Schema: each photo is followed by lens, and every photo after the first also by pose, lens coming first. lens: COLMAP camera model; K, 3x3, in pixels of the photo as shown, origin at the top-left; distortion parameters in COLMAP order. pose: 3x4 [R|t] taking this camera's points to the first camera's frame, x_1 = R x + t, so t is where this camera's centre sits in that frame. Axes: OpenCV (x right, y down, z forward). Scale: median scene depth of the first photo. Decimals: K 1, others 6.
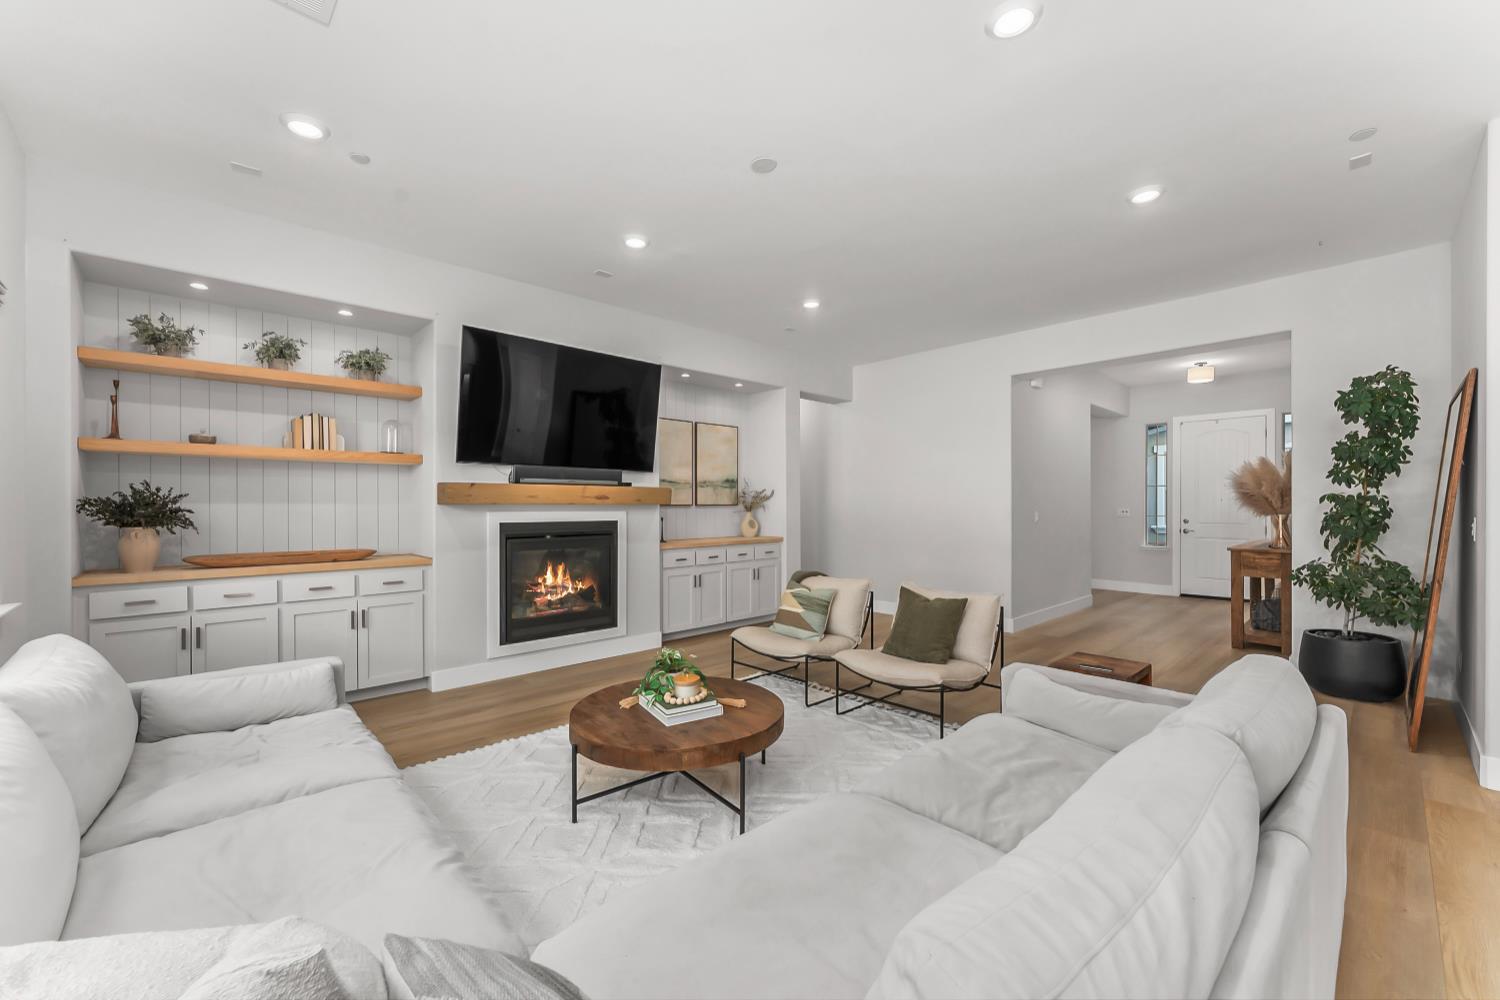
lens RADIAL K [[601.0, 0, 742.4], [0, 601.0, 506.7], [0, 0, 1]] dist [-0.001479, -0.000010]
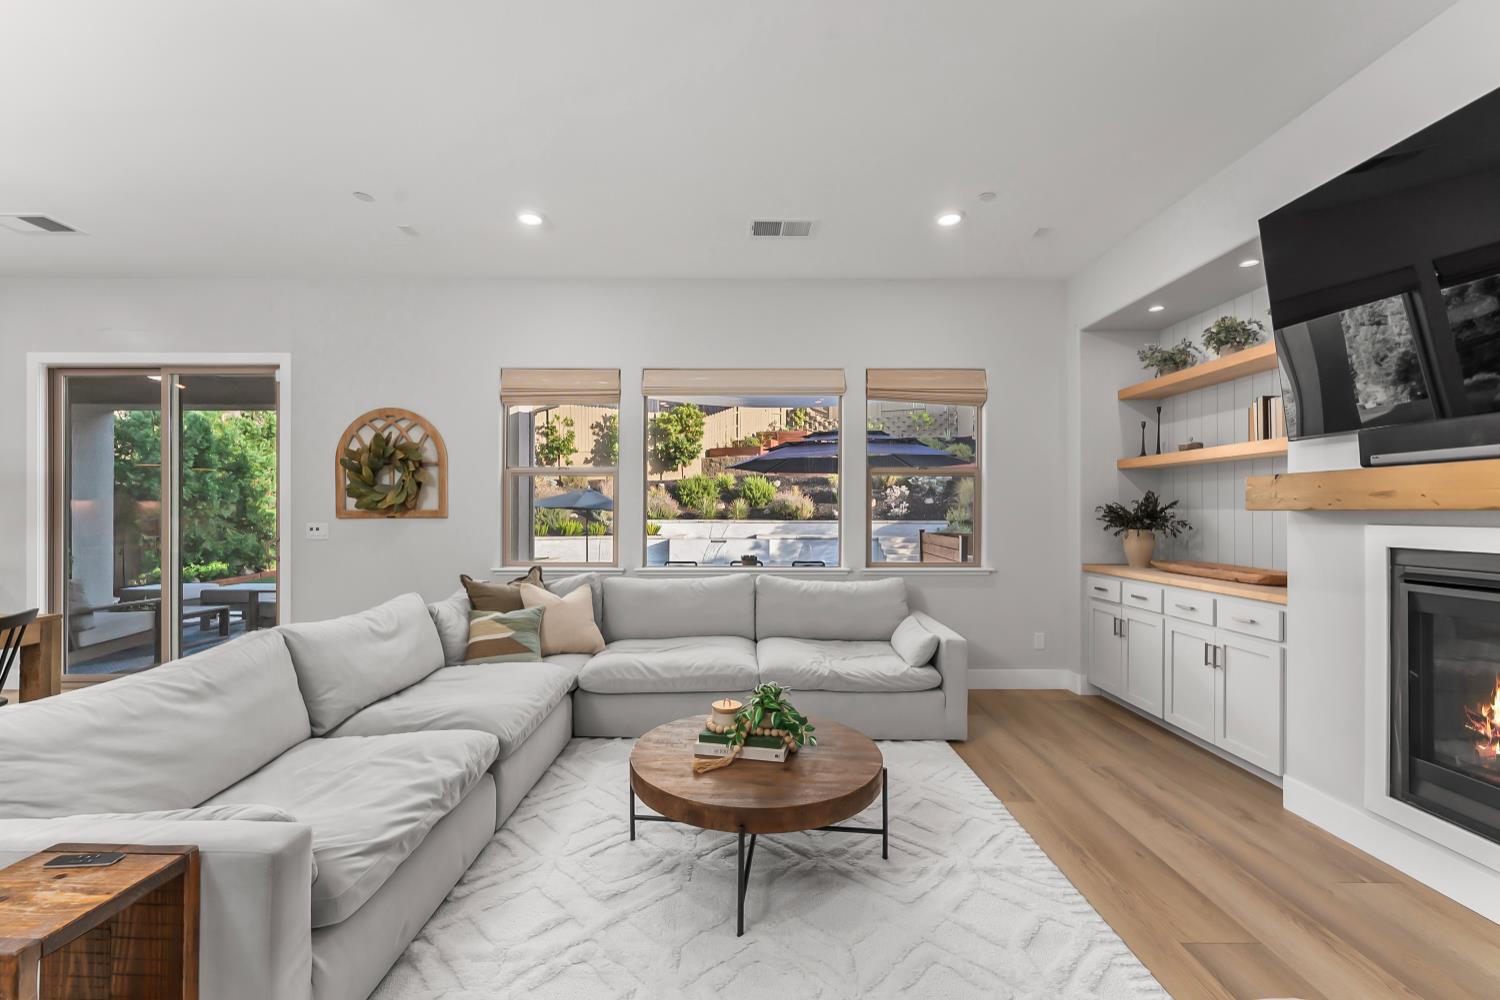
lens RADIAL K [[626.7, 0, 750.4], [0, 626.7, 510.1], [0, 0, 1]] dist [0.002893, 0.000288]
pose [[-0.675588, 0.000677, -0.737279, 0.361931], [0.001833, 0.999998, -0.000761, -0.004343], [0.737277, -0.001866, -0.675588, 1.047979]]
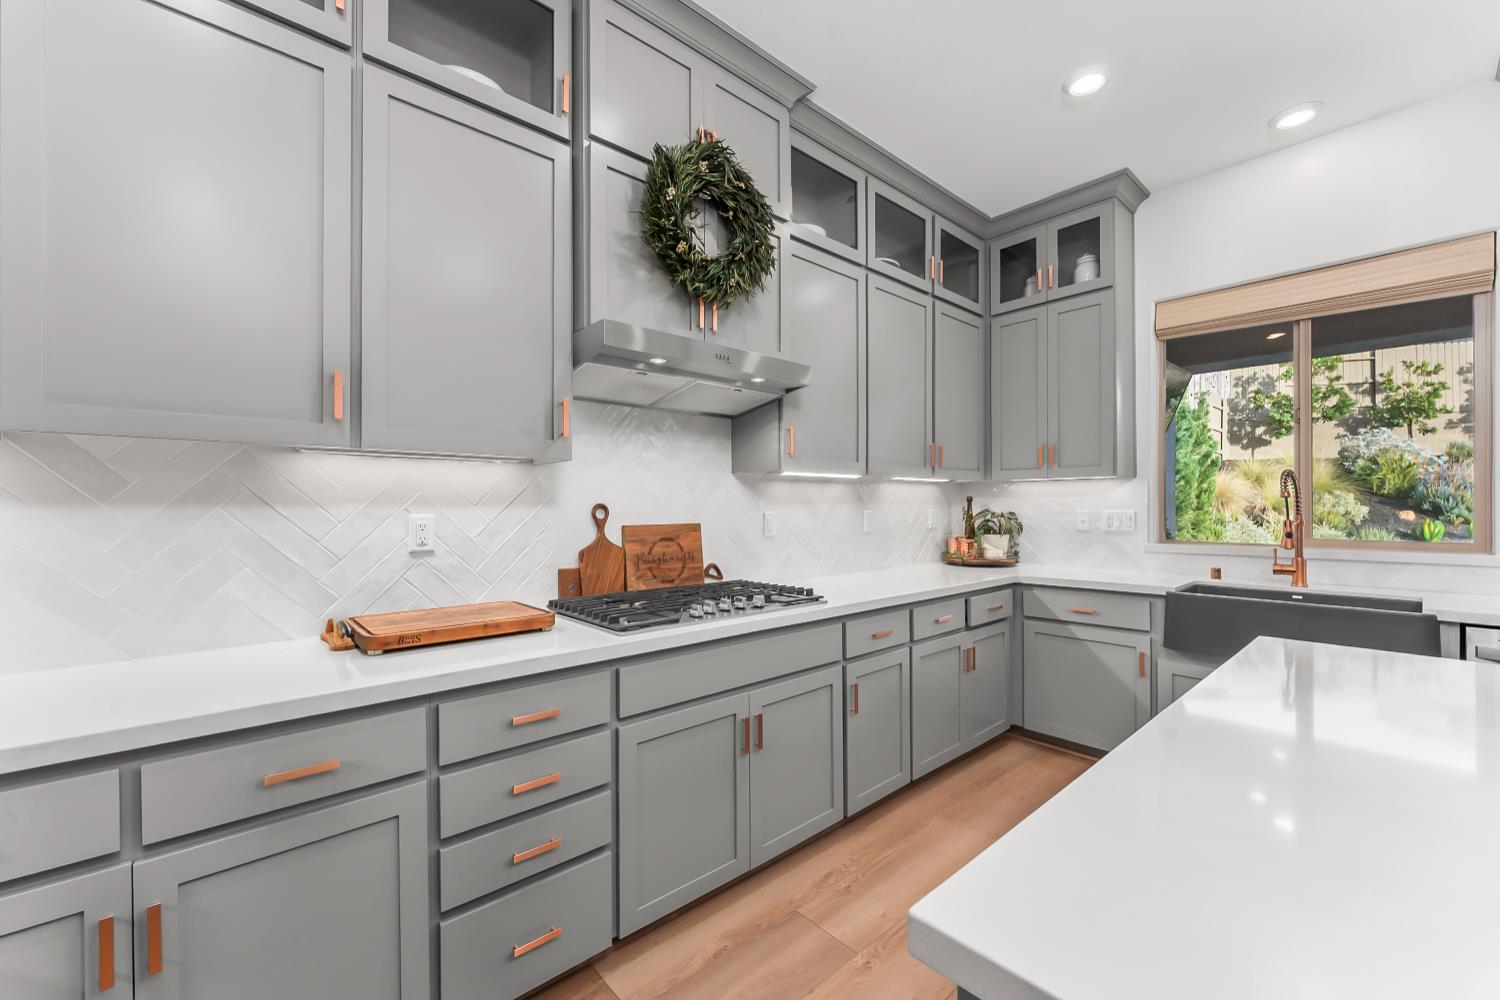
lens RADIAL K [[601.0, 0, 742.4], [0, 601.0, 506.7], [0, 0, 1]] dist [-0.001479, -0.000010]
pose [[-0.999627, 0.008821, 0.025861, 1.339804], [0.008815, 0.999961, -0.000371, -0.004386], [-0.025863, -0.000143, -0.999665, -0.258064]]
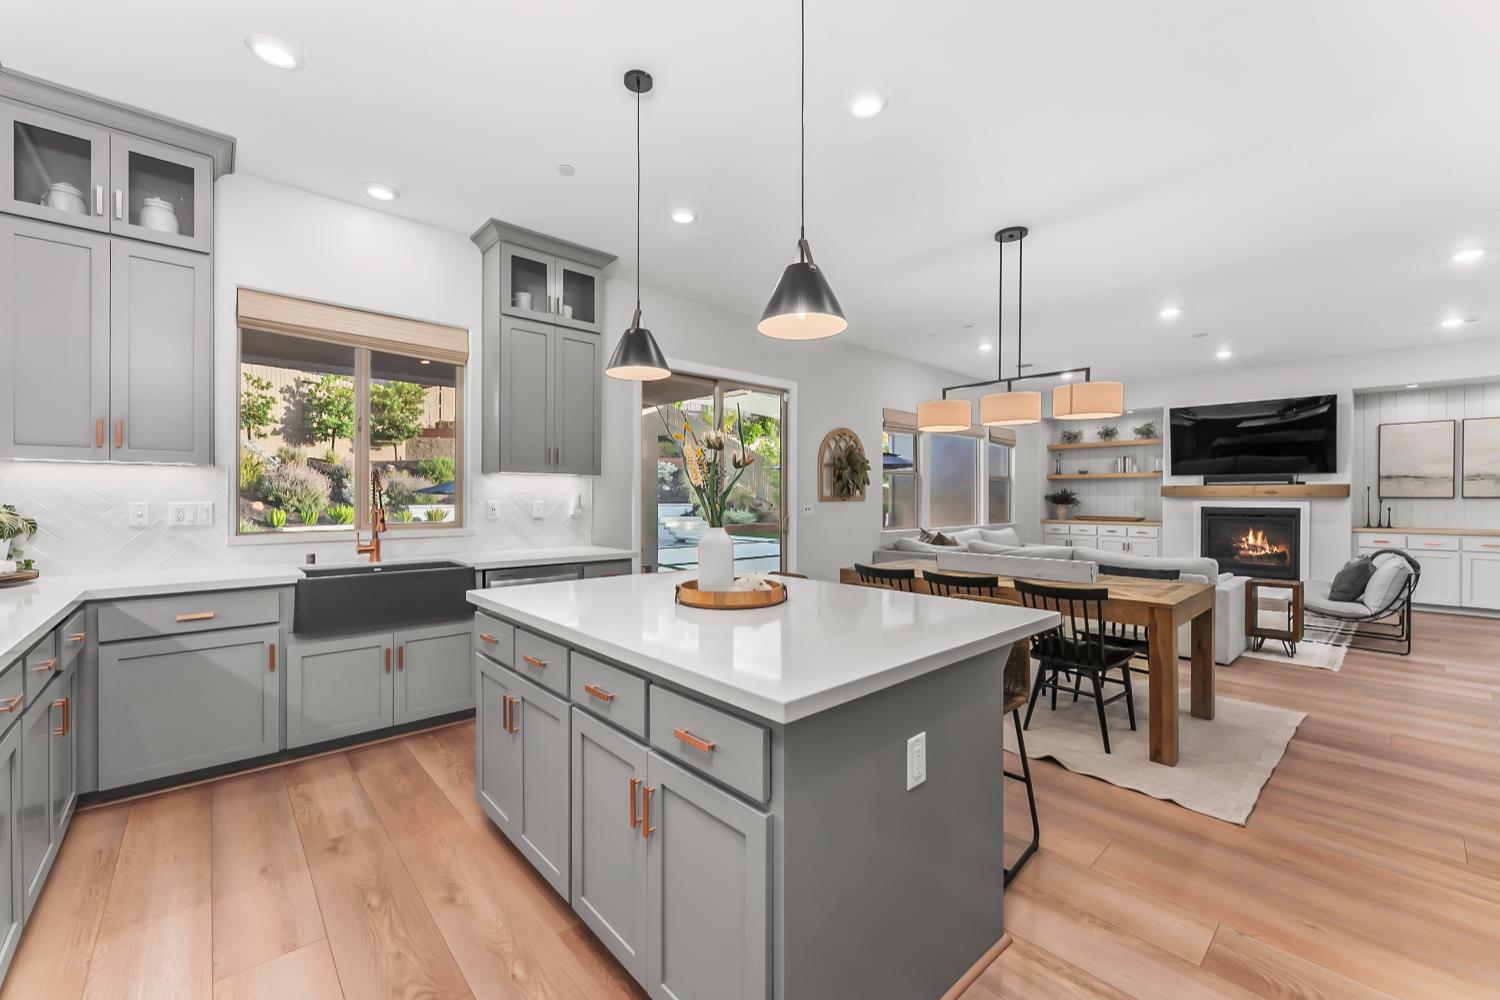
lens RADIAL K [[595.6, 0, 750.0], [0, 595.6, 500.0], [0, 0, 1]] dist [-0.004105, -0.000173]
pose [[-0.010023, 0.008334, -0.999915, 1.561186], [-0.002903, 0.999961, 0.008363, -0.005416], [0.999946, 0.002987, -0.009998, -0.401095]]
